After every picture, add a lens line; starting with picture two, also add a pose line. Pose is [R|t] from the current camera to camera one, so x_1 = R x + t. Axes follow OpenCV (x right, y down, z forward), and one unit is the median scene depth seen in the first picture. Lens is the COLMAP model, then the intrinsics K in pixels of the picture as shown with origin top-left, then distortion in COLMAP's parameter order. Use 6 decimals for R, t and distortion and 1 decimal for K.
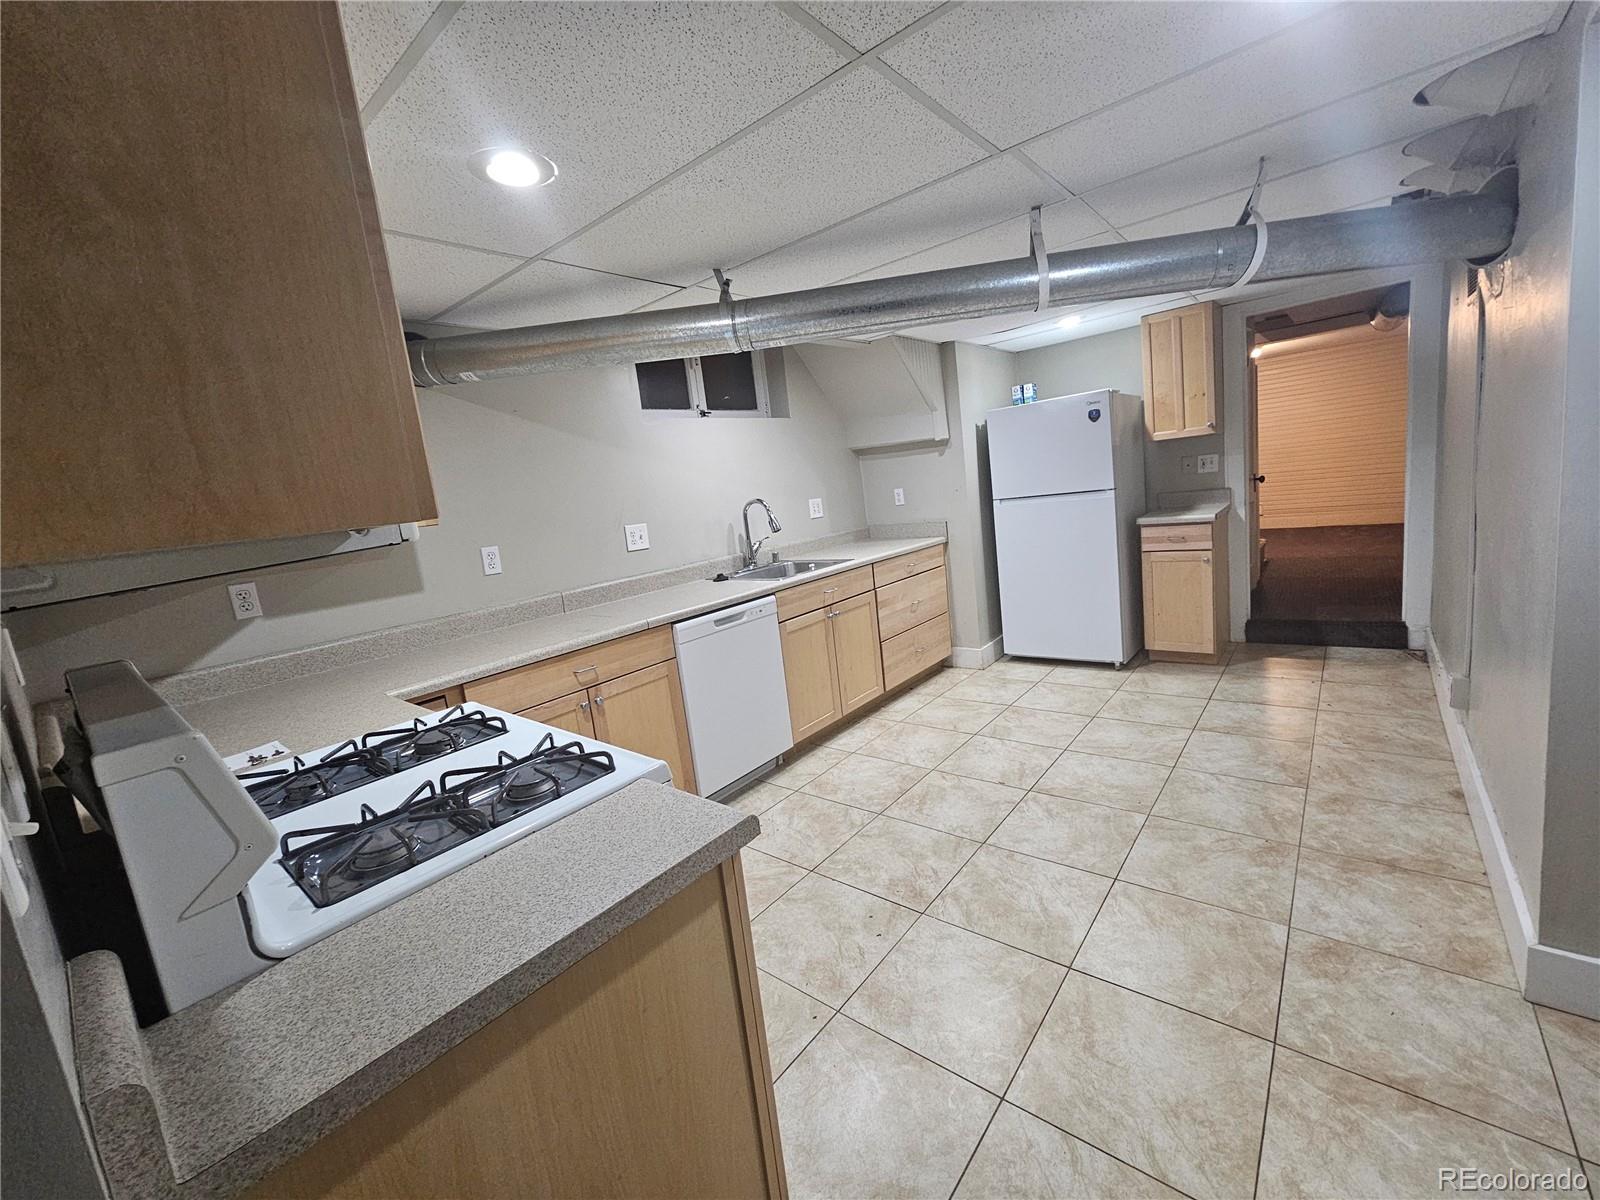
lens RADIAL K [[656.5, 0, 802.6], [0, 656.5, 593.5], [0, 0, 1]] dist [0.007785, -0.000014]
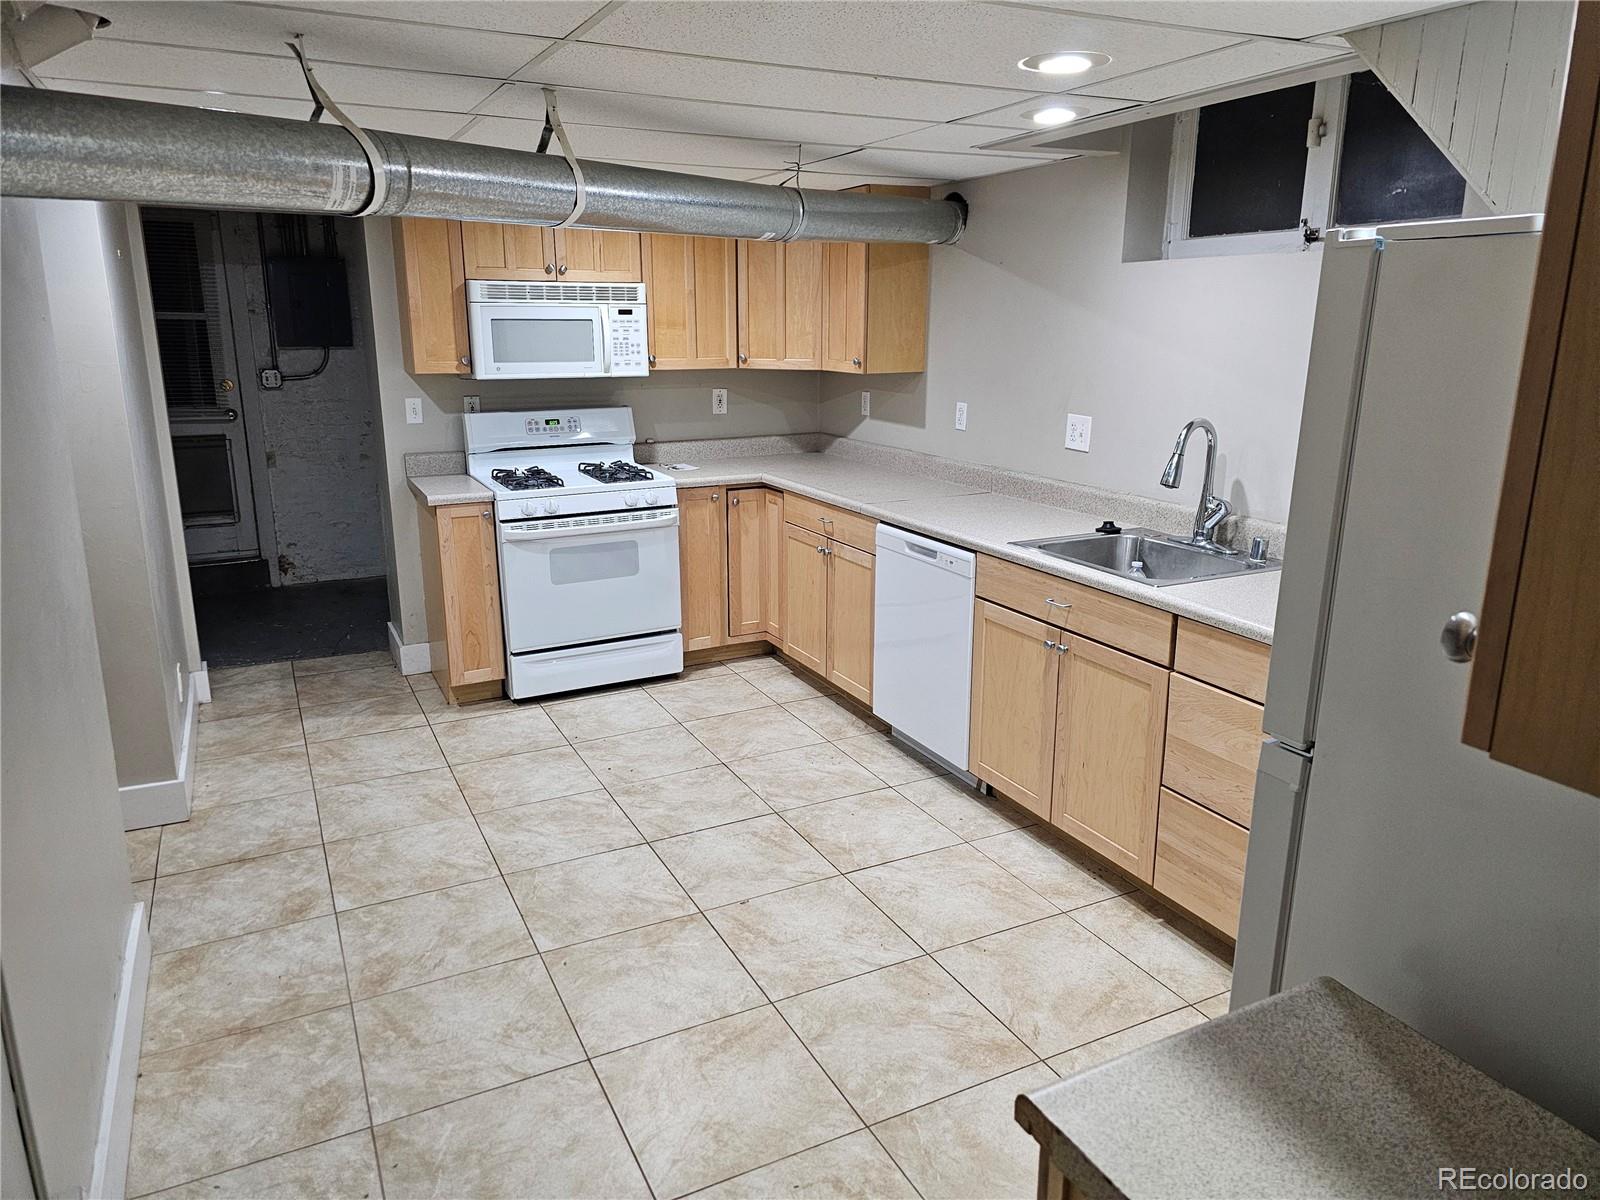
lens RADIAL K [[1074.4, 0, 810.1], [0, 1074.4, 588.7], [0, 0, 1]] dist [0.054935, -0.009458]
pose [[-0.391195, 0.337006, -0.856384, 1.293595], [-0.106640, 0.907673, 0.405902, -0.521900], [0.914108, 0.250112, -0.319140, 1.564617]]
